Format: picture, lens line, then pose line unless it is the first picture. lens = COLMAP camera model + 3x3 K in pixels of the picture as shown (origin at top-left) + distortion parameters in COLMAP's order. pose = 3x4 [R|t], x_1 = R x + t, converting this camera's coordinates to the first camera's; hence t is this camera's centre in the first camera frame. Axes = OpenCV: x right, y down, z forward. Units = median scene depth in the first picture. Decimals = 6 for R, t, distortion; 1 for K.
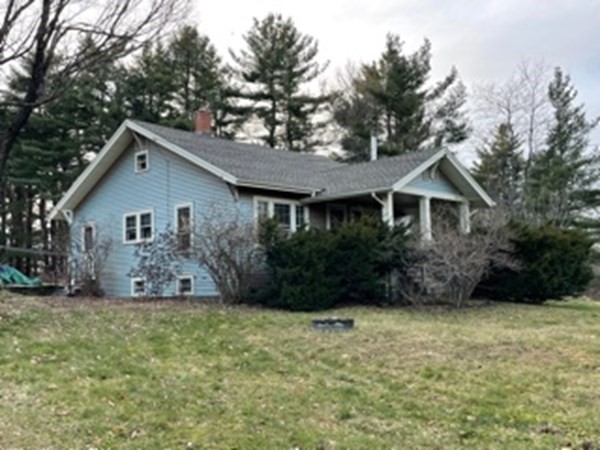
lens RADIAL K [[664.8, 0, 300.0], [0, 664.8, 224.9], [0, 0, 1]] dist [0.090172, 0.000000]
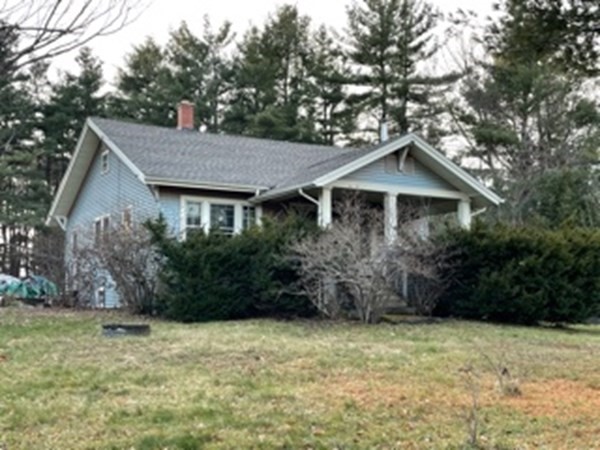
lens RADIAL K [[821.4, 0, 300.0], [0, 821.4, 224.9], [0, 0, 1]] dist [0.112451, 0.000000]
pose [[0.952672, -0.010467, -0.303819, 0.389646], [0.004499, 0.999783, -0.020338, 0.017776], [0.303966, 0.018009, 0.952513, -0.007935]]
